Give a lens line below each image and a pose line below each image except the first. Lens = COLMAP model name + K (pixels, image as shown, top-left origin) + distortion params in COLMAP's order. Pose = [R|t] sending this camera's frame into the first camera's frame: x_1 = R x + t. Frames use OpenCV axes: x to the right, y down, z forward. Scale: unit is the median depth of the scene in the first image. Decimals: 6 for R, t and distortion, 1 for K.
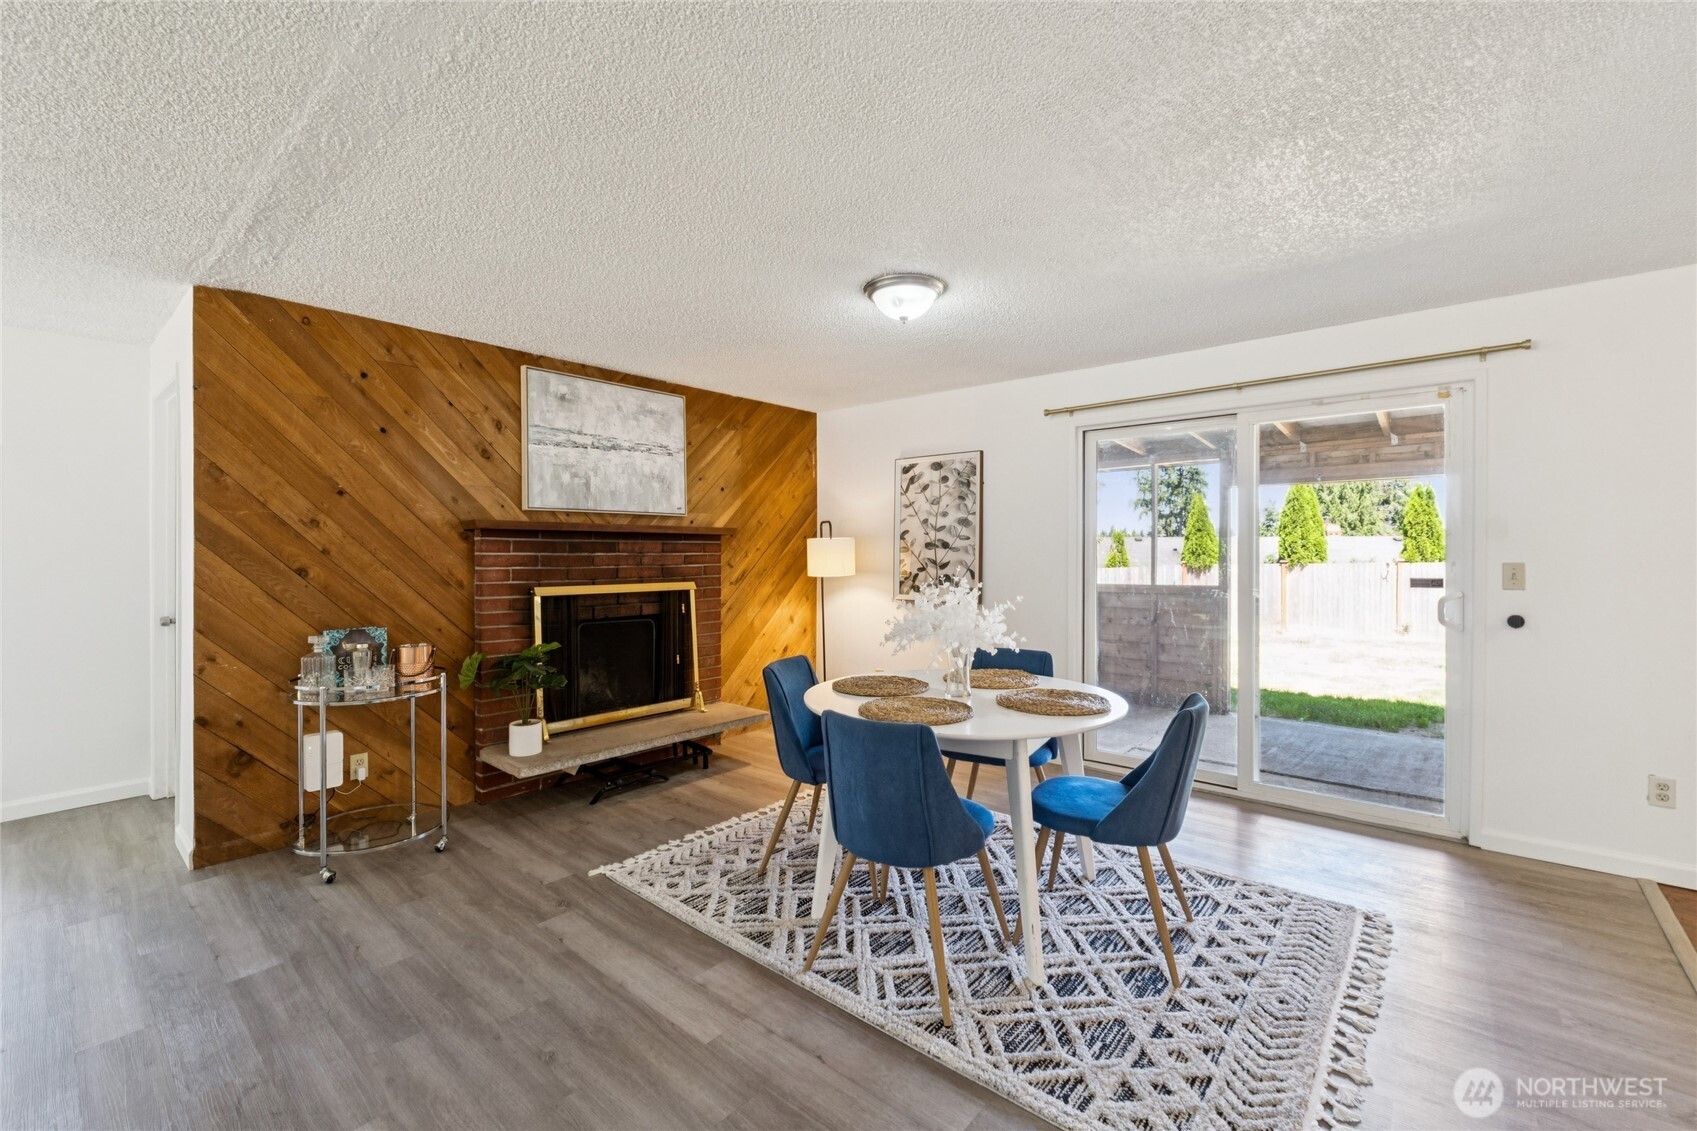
lens RADIAL K [[708.0, 0, 845.7], [0, 708.0, 551.3], [0, 0, 1]] dist [-0.009407, -0.000267]
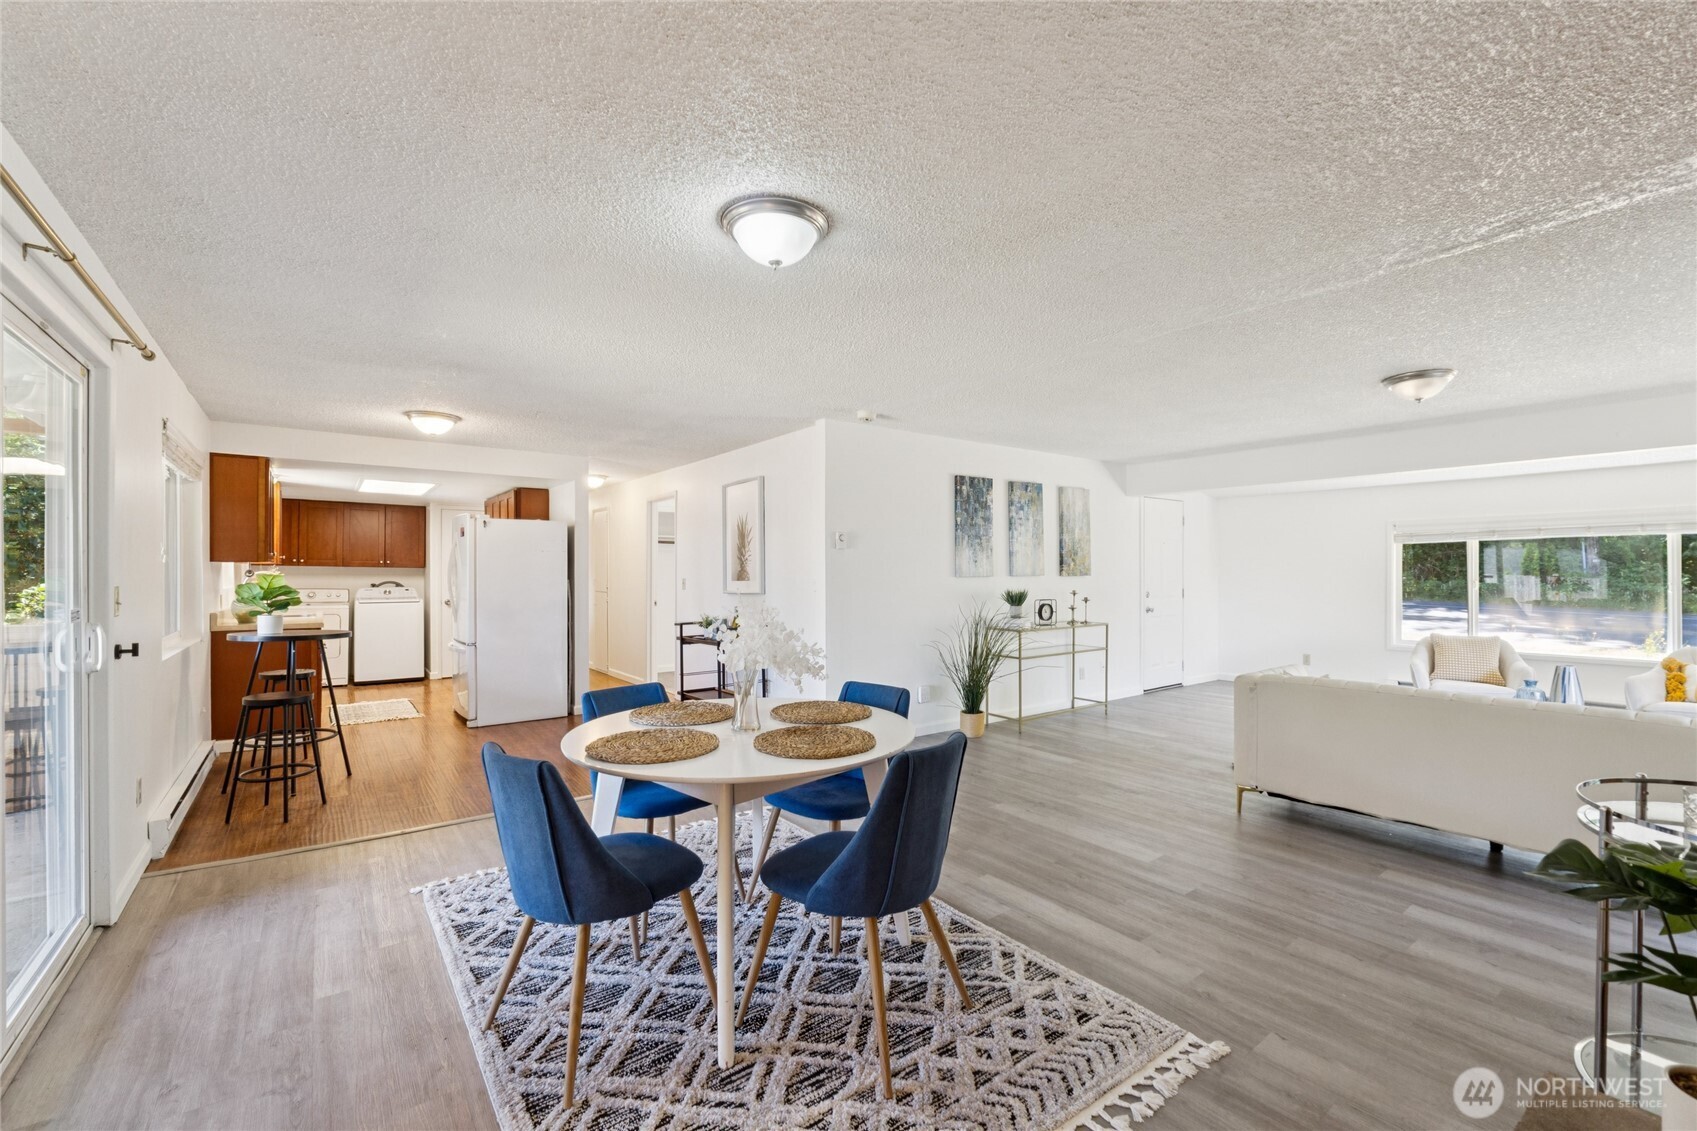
lens RADIAL K [[708.0, 0, 840.7], [0, 708.0, 572.2], [0, 0, 1]] dist [-0.009407, -0.000267]
pose [[-0.974291, 0.002777, 0.225274, -0.113226], [0.002617, 0.999996, -0.001010, 0.000904], [-0.225276, -0.000394, -0.974295, 1.267698]]
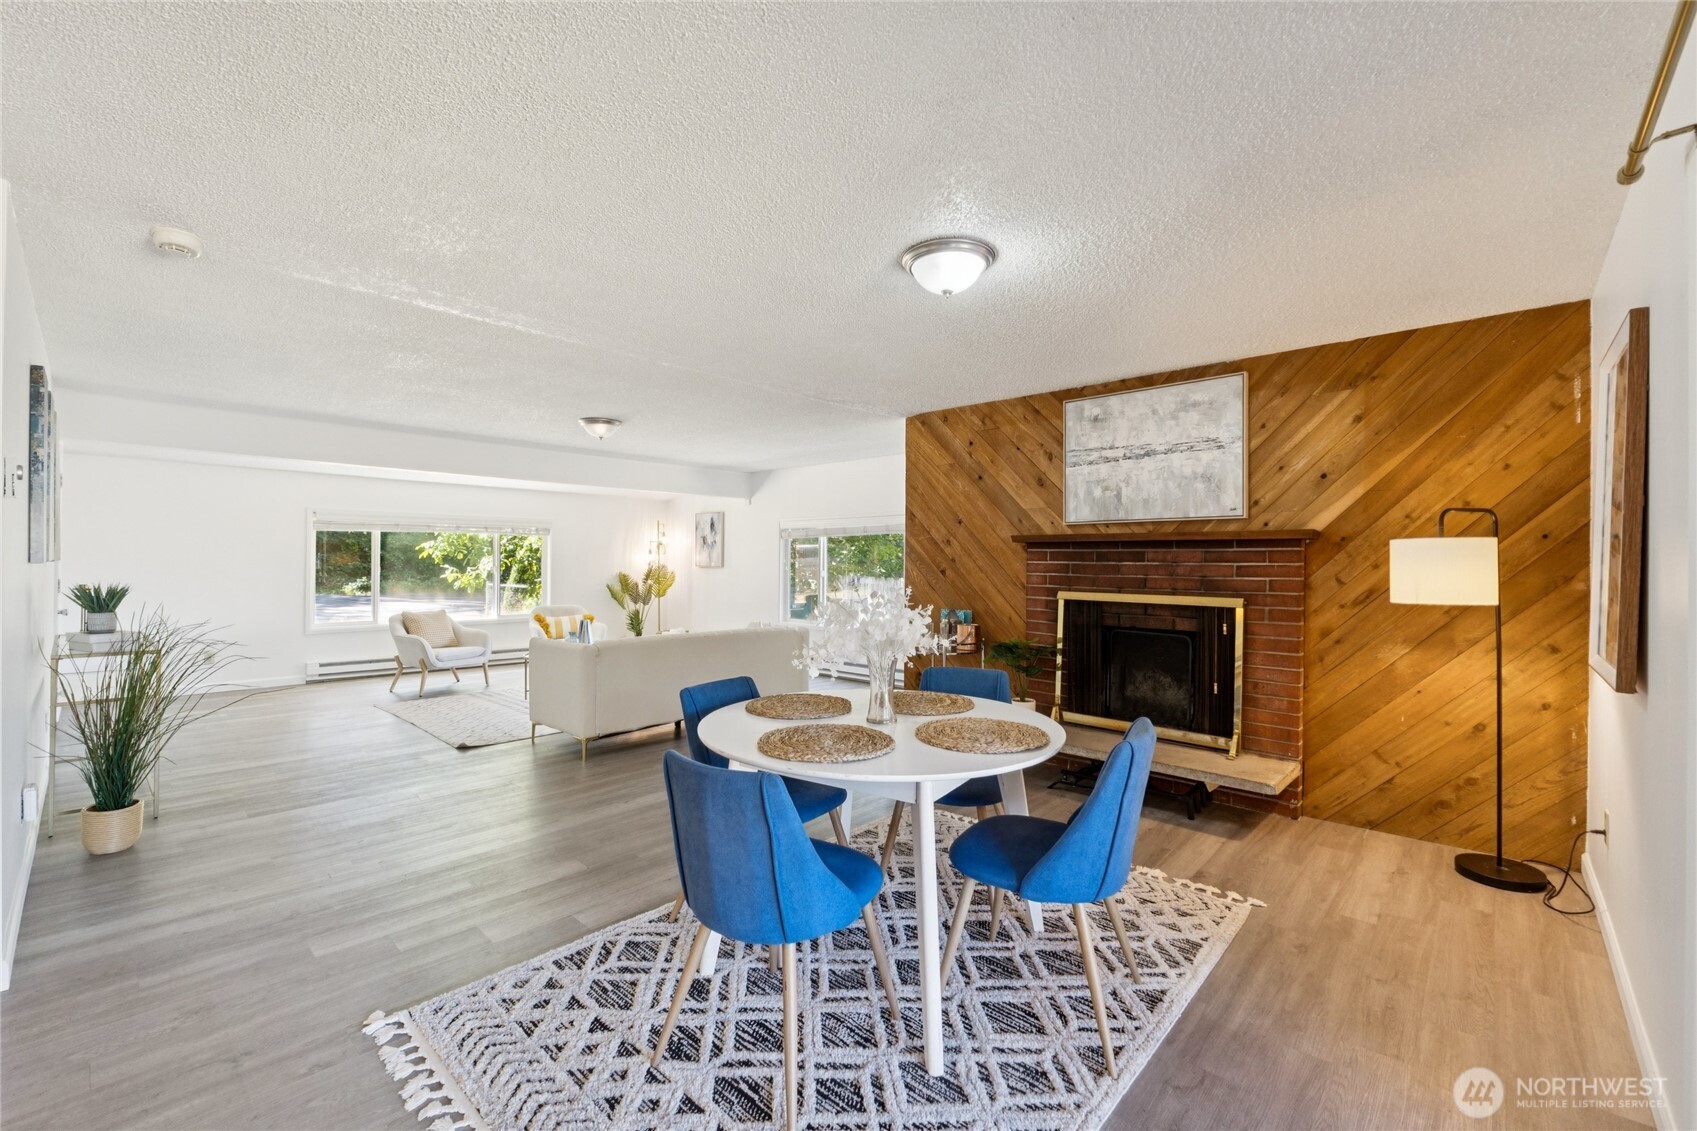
lens RADIAL K [[708.0, 0, 859.4], [0, 708.0, 559.5], [0, 0, 1]] dist [-0.009407, -0.000267]
pose [[-0.027466, -0.001337, -0.999622, 0.706733], [-0.004885, 0.999987, -0.001203, 0.001751], [0.999611, 0.004850, -0.027472, 0.678538]]
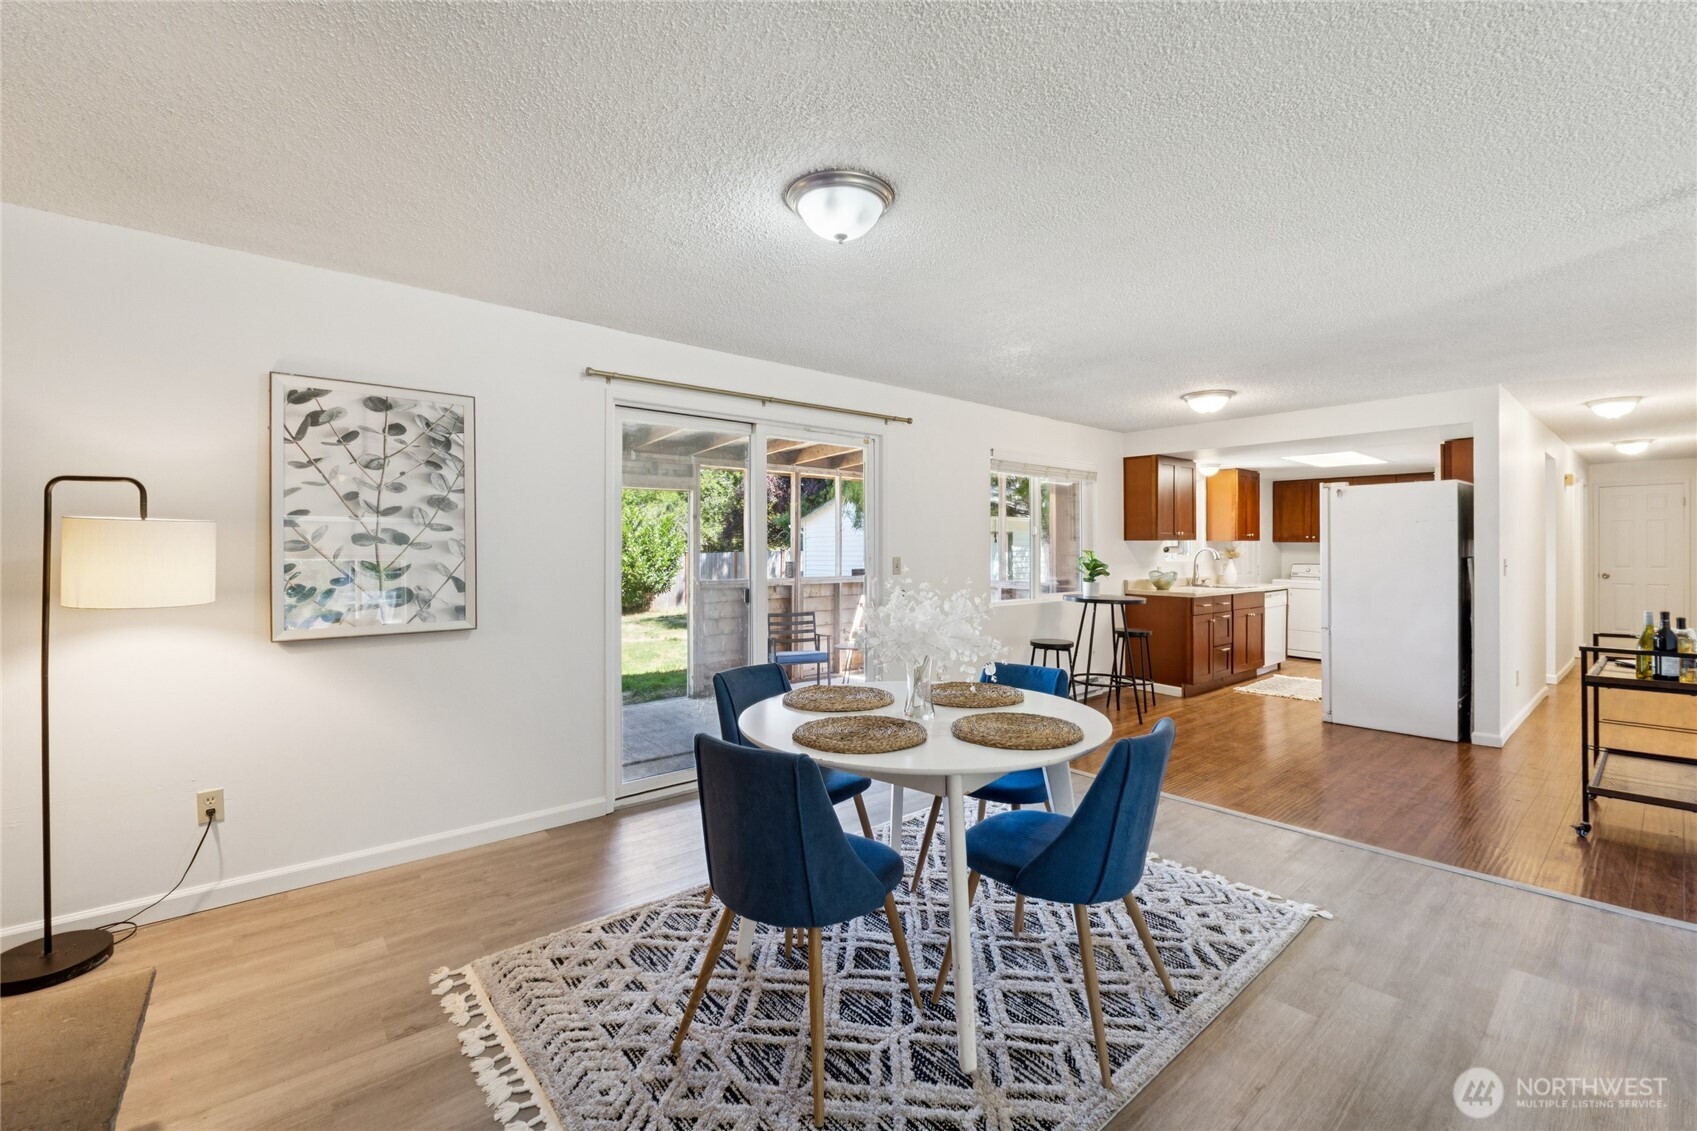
lens RADIAL K [[708.0, 0, 856.9], [0, 708.0, 551.9], [0, 0, 1]] dist [-0.009407, -0.000267]
pose [[0.158598, -0.001808, 0.987342, -0.480264], [-0.000499, 0.999998, 0.001911, 0.001389], [-0.987343, -0.000796, 0.158597, 0.638901]]
